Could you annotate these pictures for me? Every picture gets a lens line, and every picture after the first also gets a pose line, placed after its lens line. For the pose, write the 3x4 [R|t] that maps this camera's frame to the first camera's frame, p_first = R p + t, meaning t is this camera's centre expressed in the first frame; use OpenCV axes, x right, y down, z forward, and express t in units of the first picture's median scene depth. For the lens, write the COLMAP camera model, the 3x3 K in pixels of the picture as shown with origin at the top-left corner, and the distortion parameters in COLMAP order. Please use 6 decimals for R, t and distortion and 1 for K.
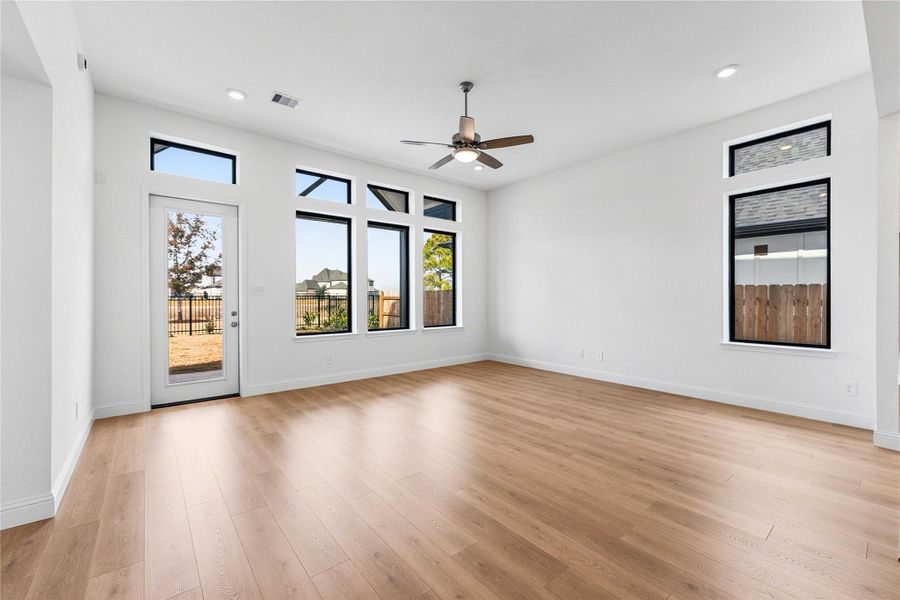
lens RADIAL K [[373.4, 0, 442.9], [0, 373.4, 299.4], [0, 0, 1]] dist [0.001398, 0.000151]
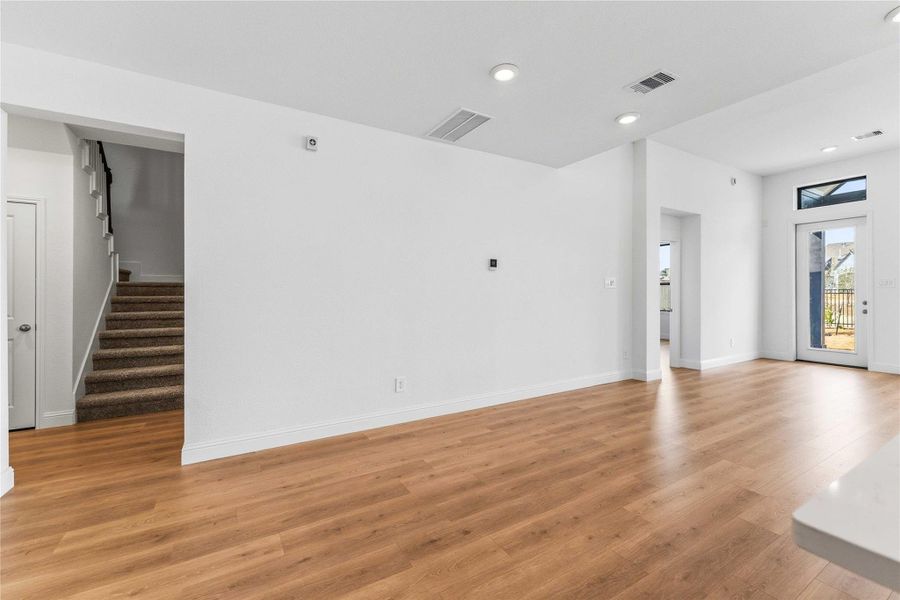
lens RADIAL K [[371.9, 0, 444.9], [0, 371.9, 294.9], [0, 0, 1]] dist [-0.001870, 0.000162]
pose [[-0.141713, 0.009521, -0.989862, 0.919330], [-0.000648, 0.999953, 0.009710, 0.000548], [0.989908, 0.002018, -0.141700, -0.225432]]
